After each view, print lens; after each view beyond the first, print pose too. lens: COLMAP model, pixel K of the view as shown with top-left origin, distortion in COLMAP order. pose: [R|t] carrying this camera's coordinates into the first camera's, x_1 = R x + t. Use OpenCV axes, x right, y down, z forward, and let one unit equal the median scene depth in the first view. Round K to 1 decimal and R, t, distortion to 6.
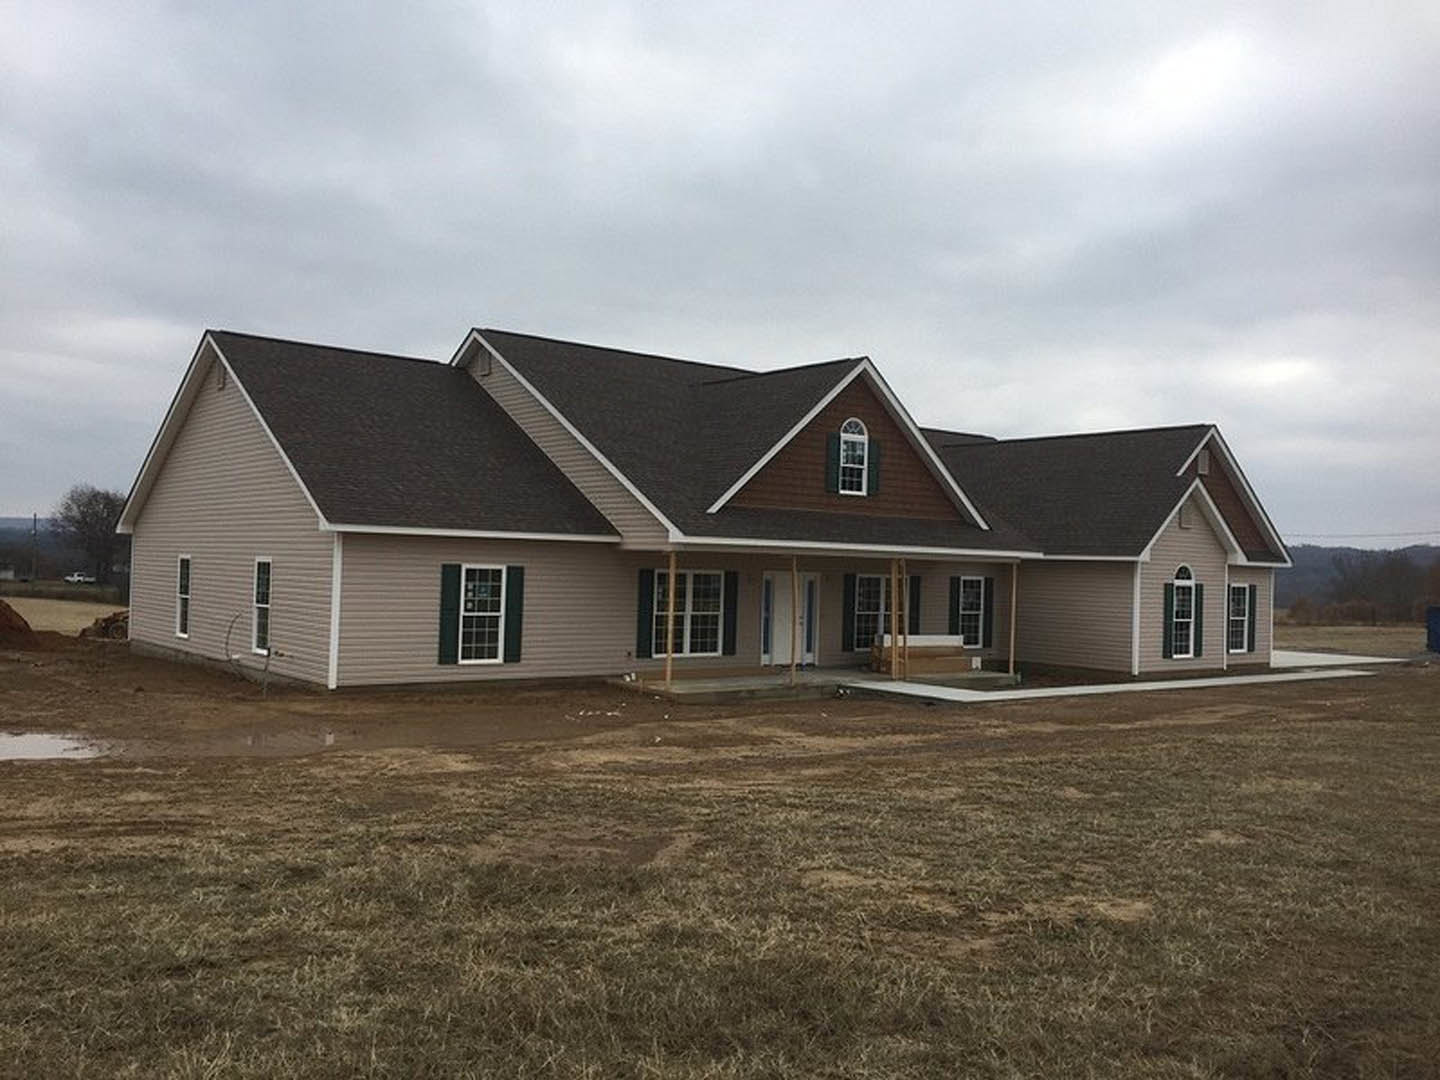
lens RADIAL K [[1183.0, 0, 727.5], [0, 1183.0, 537.1], [0, 0, 1]] dist [0.002208, 0.002808]
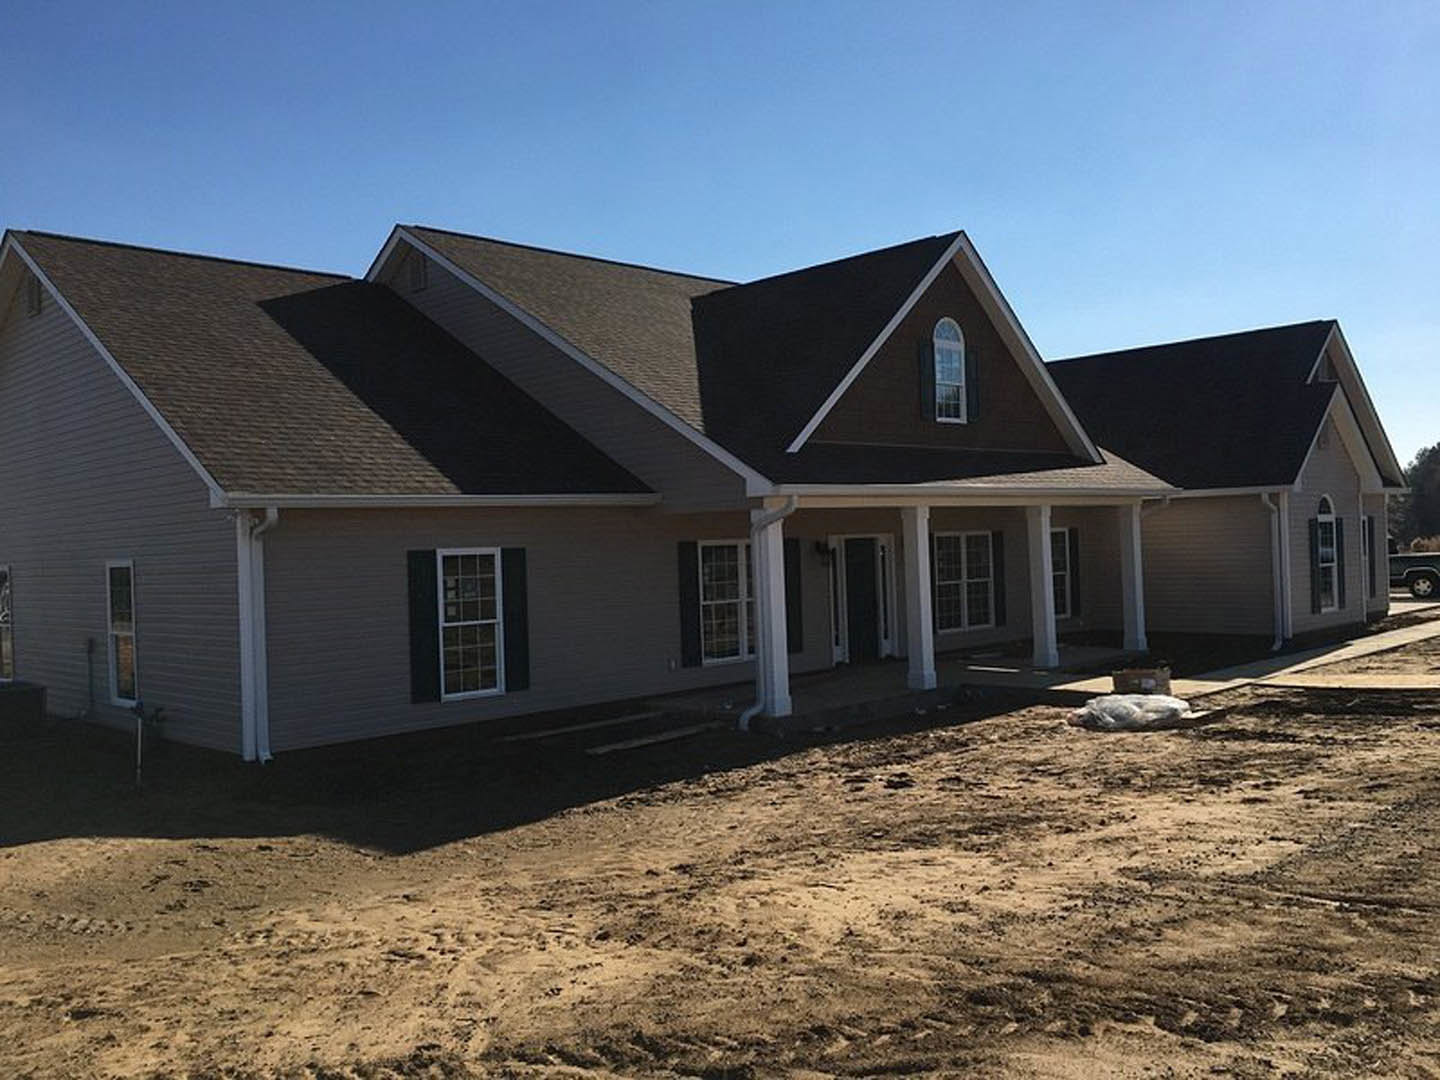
lens RADIAL K [[1186.0, 0, 717.9], [0, 1186.0, 538.0], [0, 0, 1]] dist [0.016642, -0.001943]
pose [[0.993454, -0.061756, 0.096104, -0.112219], [0.059269, 0.997835, 0.028521, 0.005800], [-0.097657, -0.022638, 0.994963, 0.279289]]
